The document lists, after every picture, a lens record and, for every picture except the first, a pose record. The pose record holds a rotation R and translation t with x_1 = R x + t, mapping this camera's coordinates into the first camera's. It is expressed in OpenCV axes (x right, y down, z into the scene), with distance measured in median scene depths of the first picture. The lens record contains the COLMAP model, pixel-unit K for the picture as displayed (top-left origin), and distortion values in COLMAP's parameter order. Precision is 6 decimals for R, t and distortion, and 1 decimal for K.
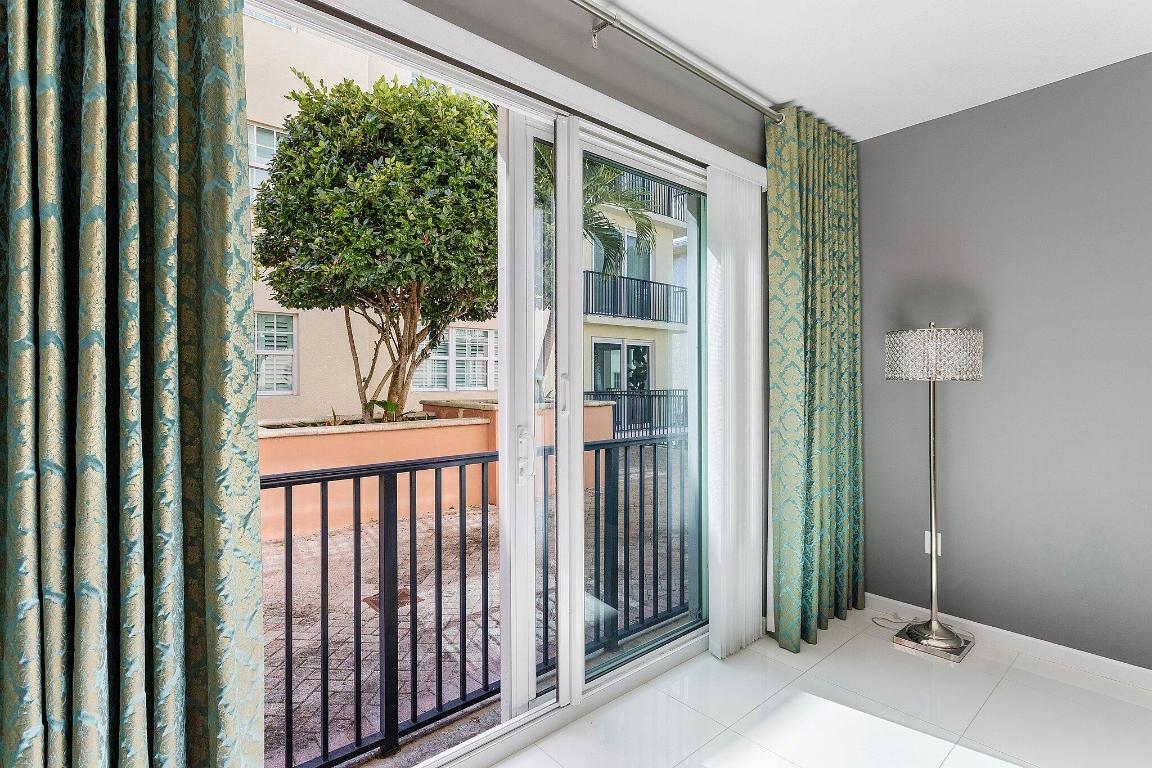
lens RADIAL K [[553.9, 0, 576.0], [0, 553.9, 384.0], [0, 0, 1]] dist [0.001444, -0.000069]
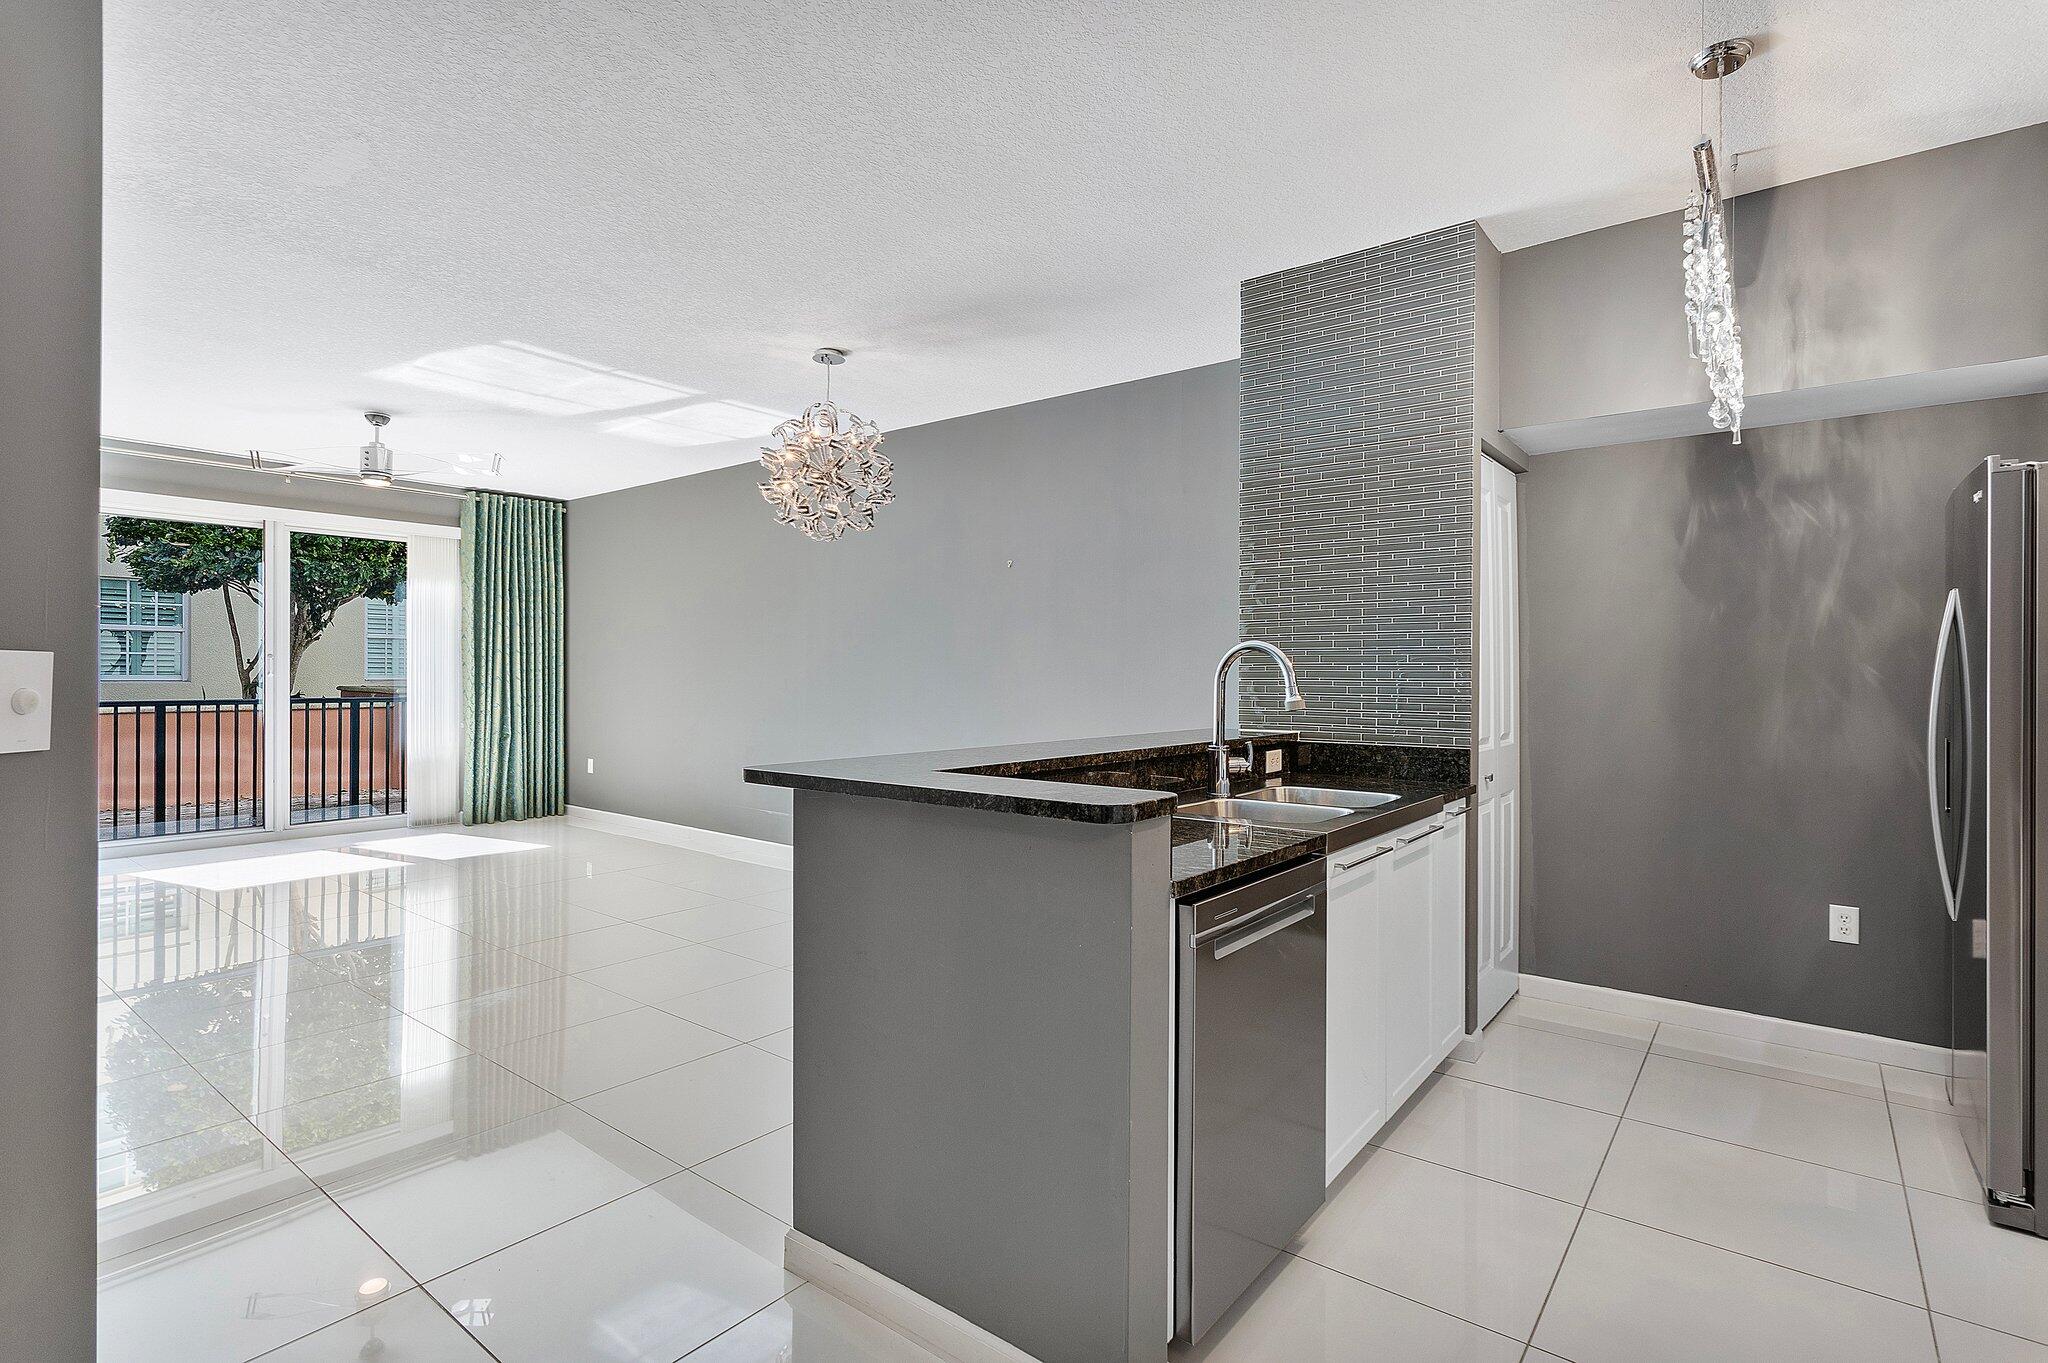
lens RADIAL K [[984.8, 0, 1024.0], [0, 984.8, 681.5], [0, 0, 1]] dist [0.001444, -0.000069]
pose [[0.983003, 0.012385, 0.183170, 0.897195], [-0.011163, 0.999908, -0.007702, 0.034958], [-0.183248, 0.005526, 0.983051, -1.315096]]
